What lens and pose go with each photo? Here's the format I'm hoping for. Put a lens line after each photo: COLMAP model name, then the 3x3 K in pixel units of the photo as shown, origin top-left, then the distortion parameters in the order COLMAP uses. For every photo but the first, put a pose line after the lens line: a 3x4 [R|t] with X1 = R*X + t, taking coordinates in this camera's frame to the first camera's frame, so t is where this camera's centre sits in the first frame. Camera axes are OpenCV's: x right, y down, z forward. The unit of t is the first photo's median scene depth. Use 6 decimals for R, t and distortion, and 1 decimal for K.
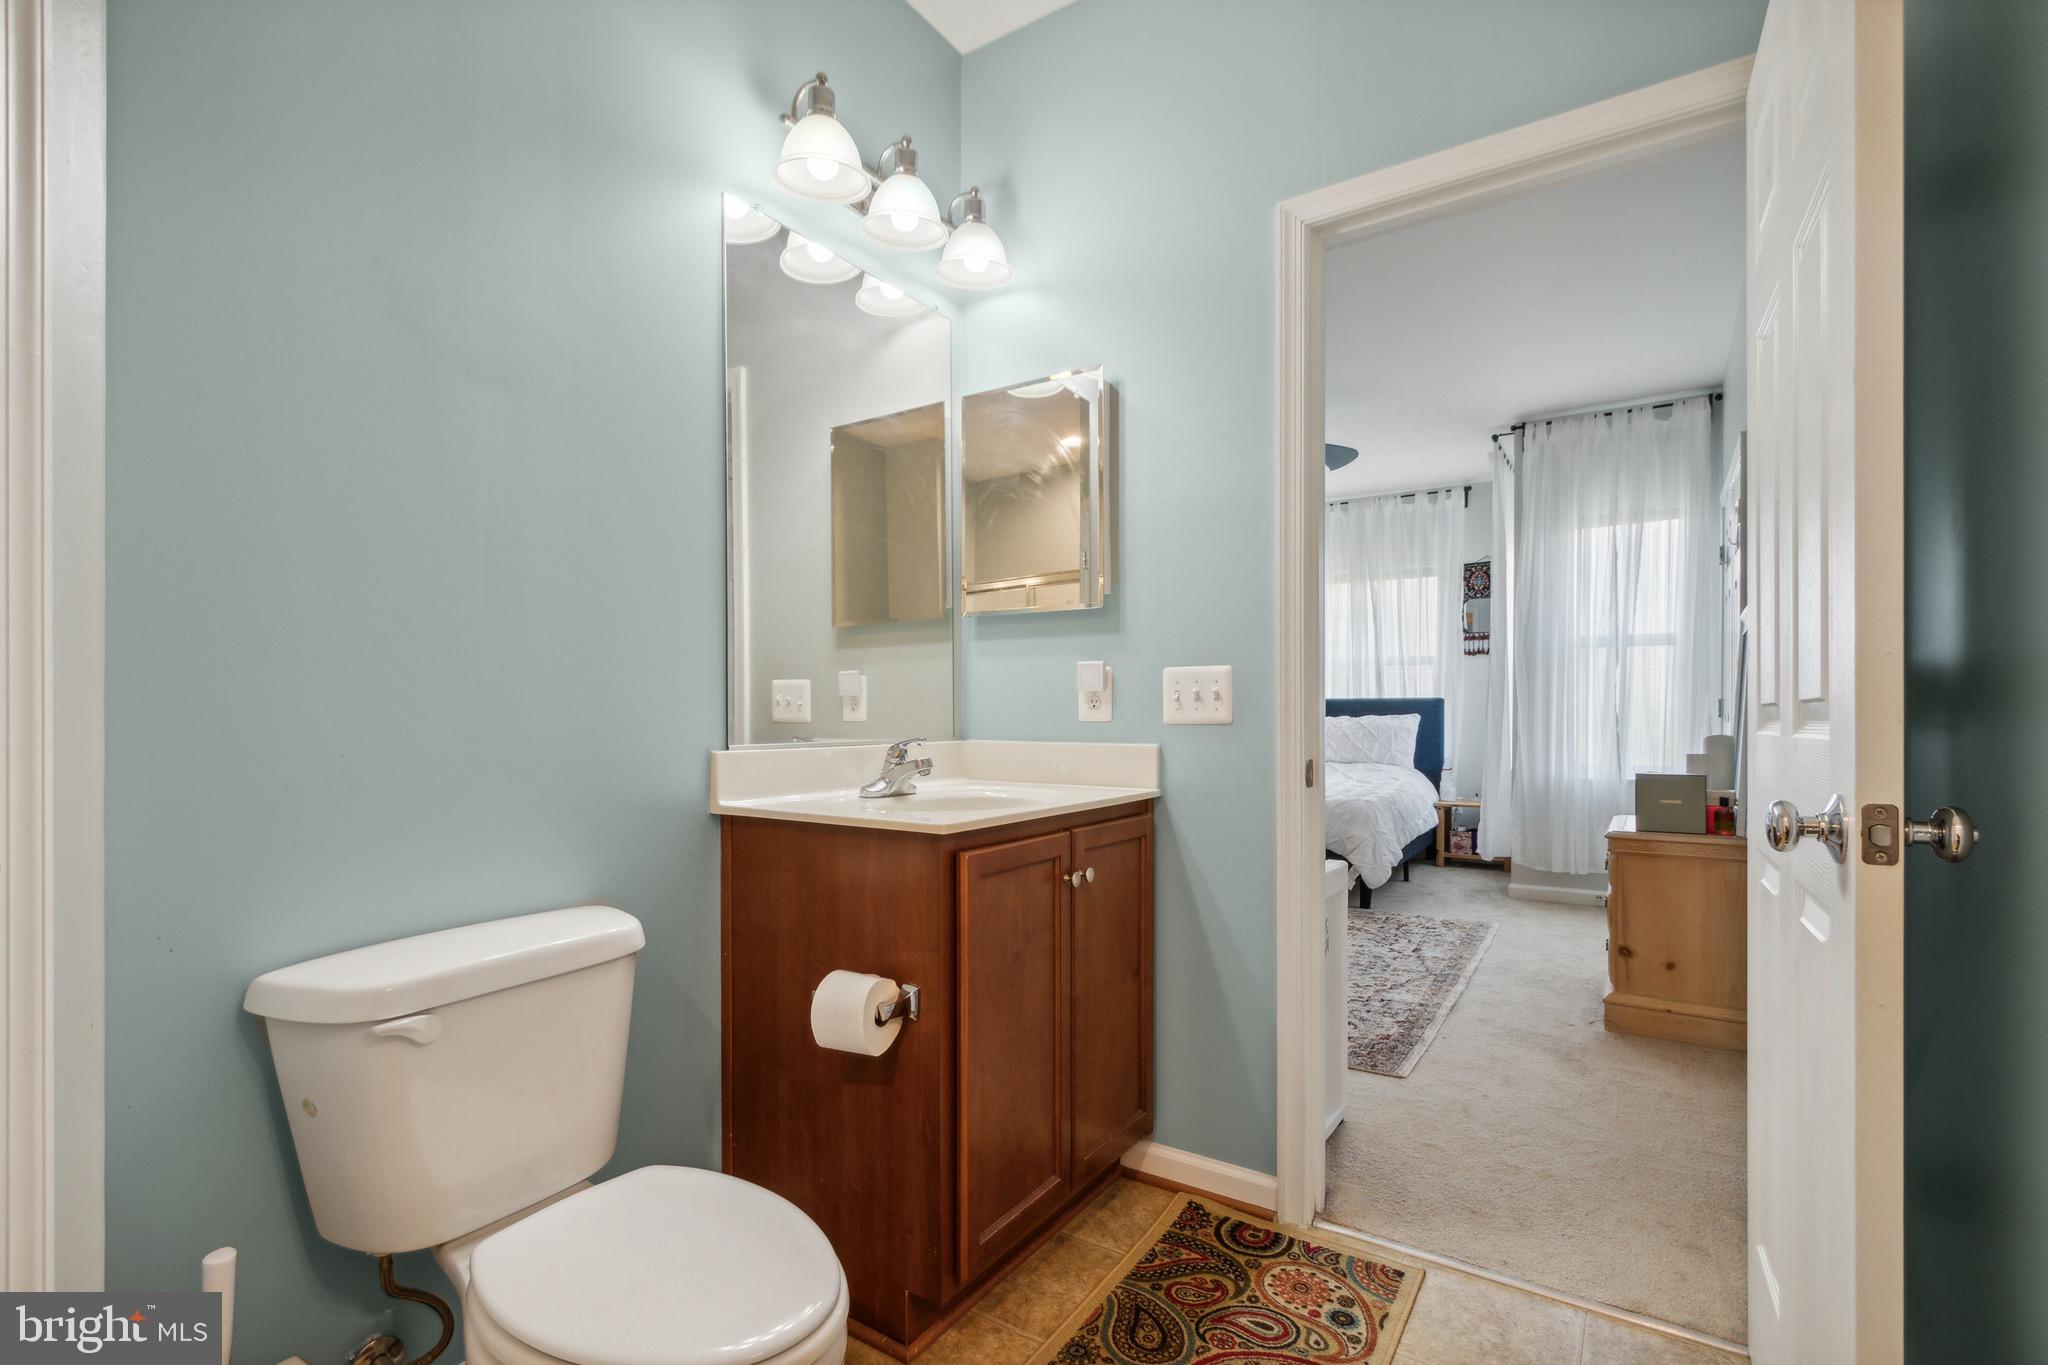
lens RADIAL K [[961.8, 0, 1018.2], [0, 961.8, 718.3], [0, 0, 1]] dist [0.007033, -0.002233]
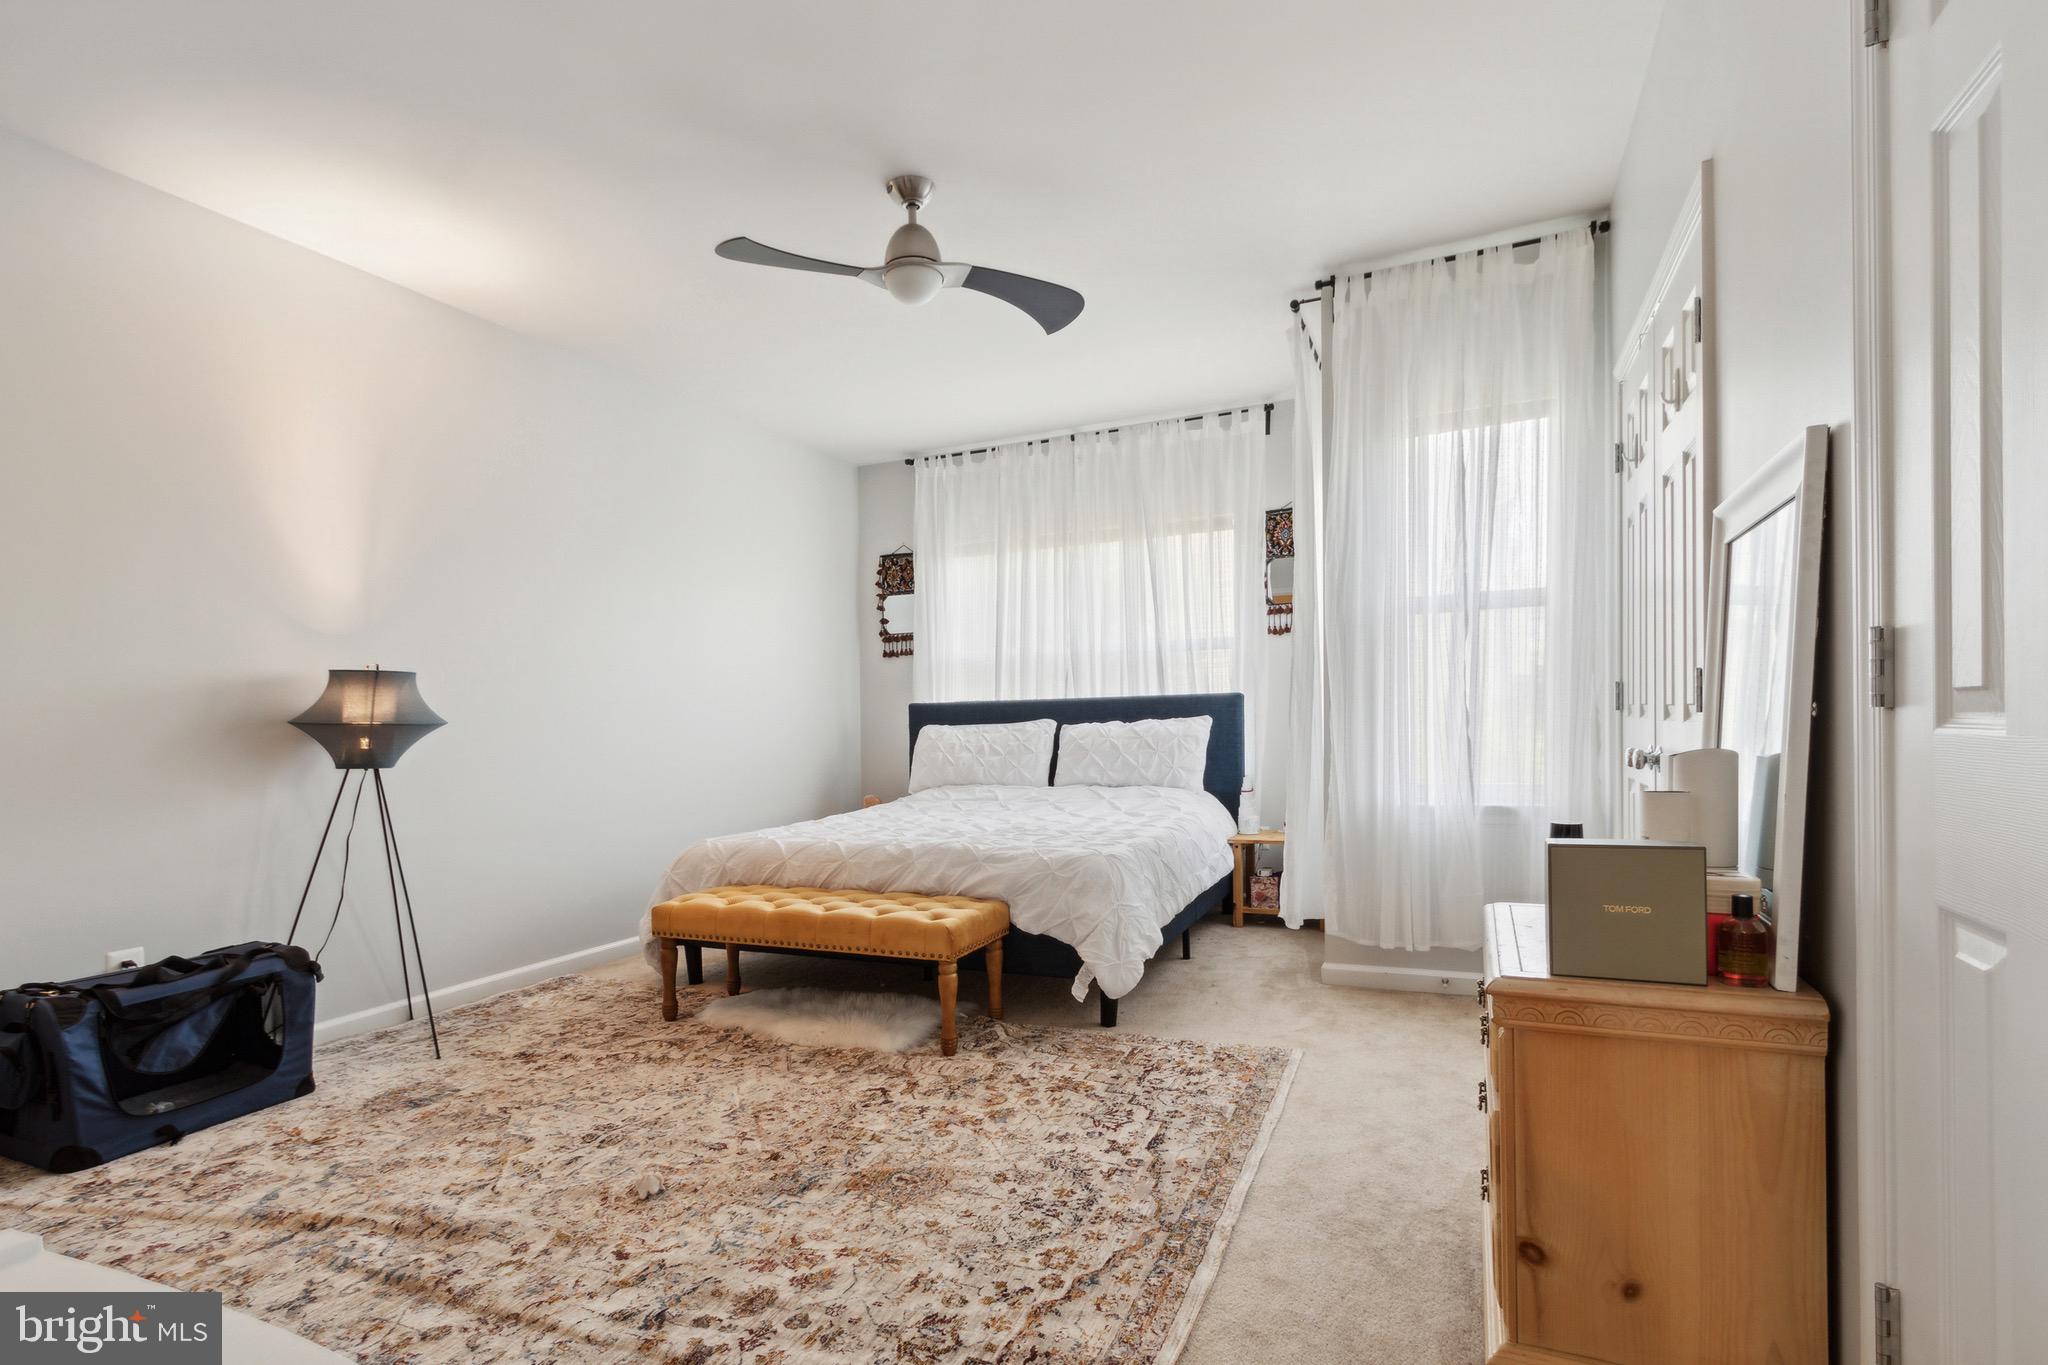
lens RADIAL K [[961.8, 0, 1038.4], [0, 961.8, 762.7], [0, 0, 1]] dist [0.007033, -0.002233]
pose [[0.986413, -0.032936, 0.160951, 0.212787], [0.026883, 0.998852, 0.039642, -0.002253], [-0.162072, -0.034777, 0.986166, 0.377564]]
